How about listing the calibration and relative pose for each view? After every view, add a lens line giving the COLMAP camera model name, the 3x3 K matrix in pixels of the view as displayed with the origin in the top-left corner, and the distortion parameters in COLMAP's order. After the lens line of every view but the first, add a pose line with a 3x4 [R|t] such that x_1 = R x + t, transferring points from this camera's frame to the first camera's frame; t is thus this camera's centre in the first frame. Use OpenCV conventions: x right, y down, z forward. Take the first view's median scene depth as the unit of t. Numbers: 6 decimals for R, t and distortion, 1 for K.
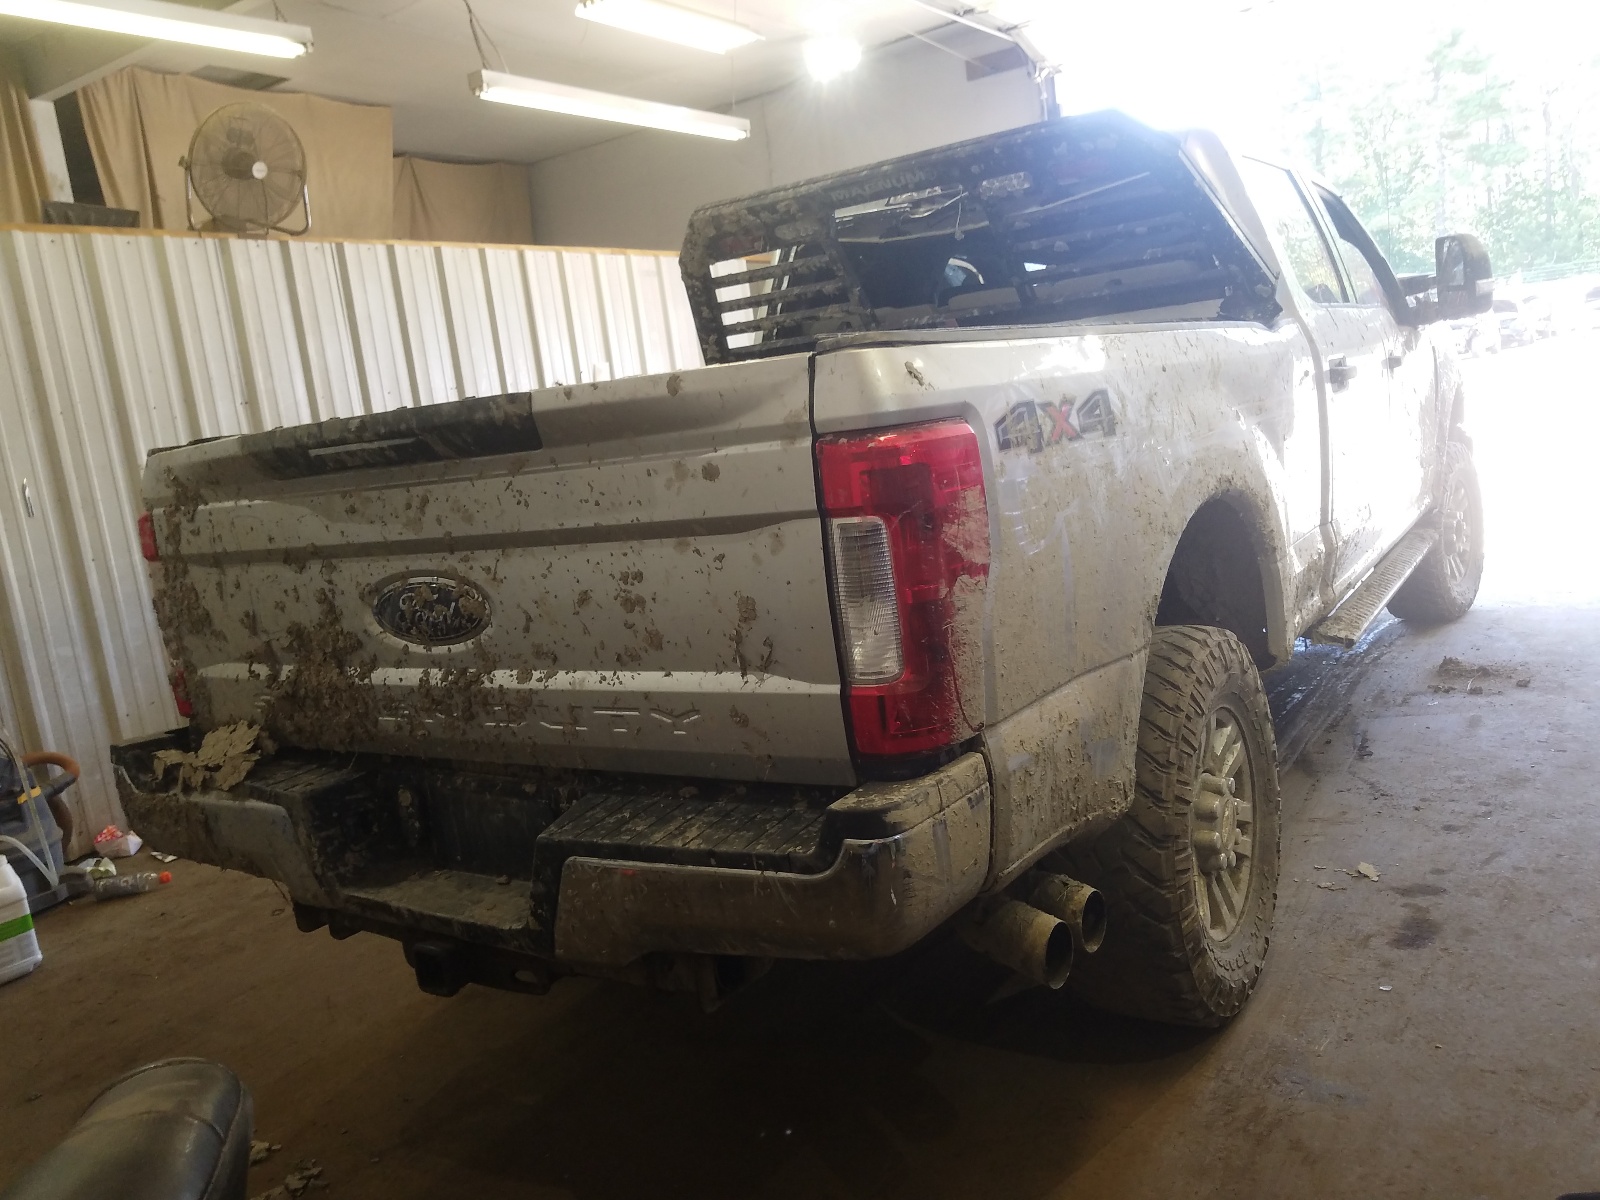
lens RADIAL K [[1234.6, 0, 800.0], [0, 1234.6, 600.0], [0, 0, 1]] dist [0.122096, -0.001675]
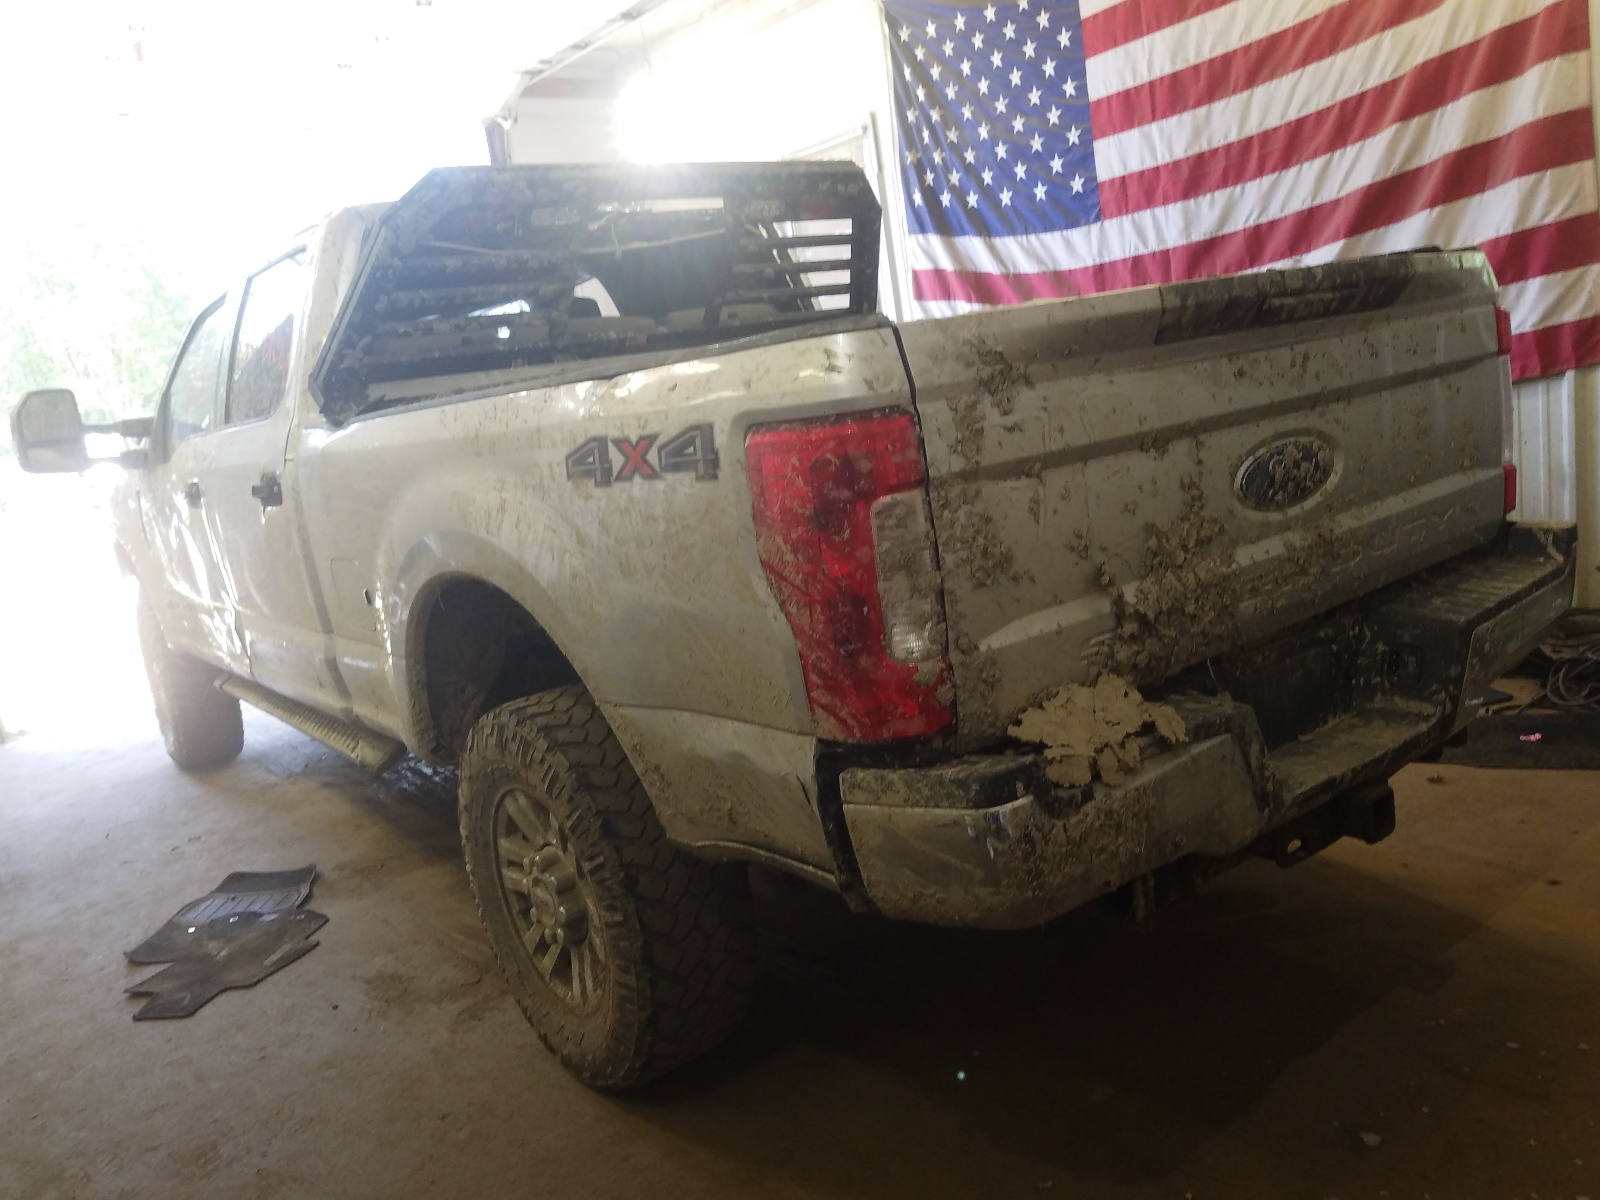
lens RADIAL K [[1264.6, 0, 800.0], [0, 1264.6, 600.0], [0, 0, 1]] dist [0.009971, -0.008379]
pose [[0.299193, -0.074810, 0.951256, -1.363070], [0.248060, 0.968743, -0.001835, 0.012100], [-0.921385, 0.236517, 0.308398, 1.051568]]
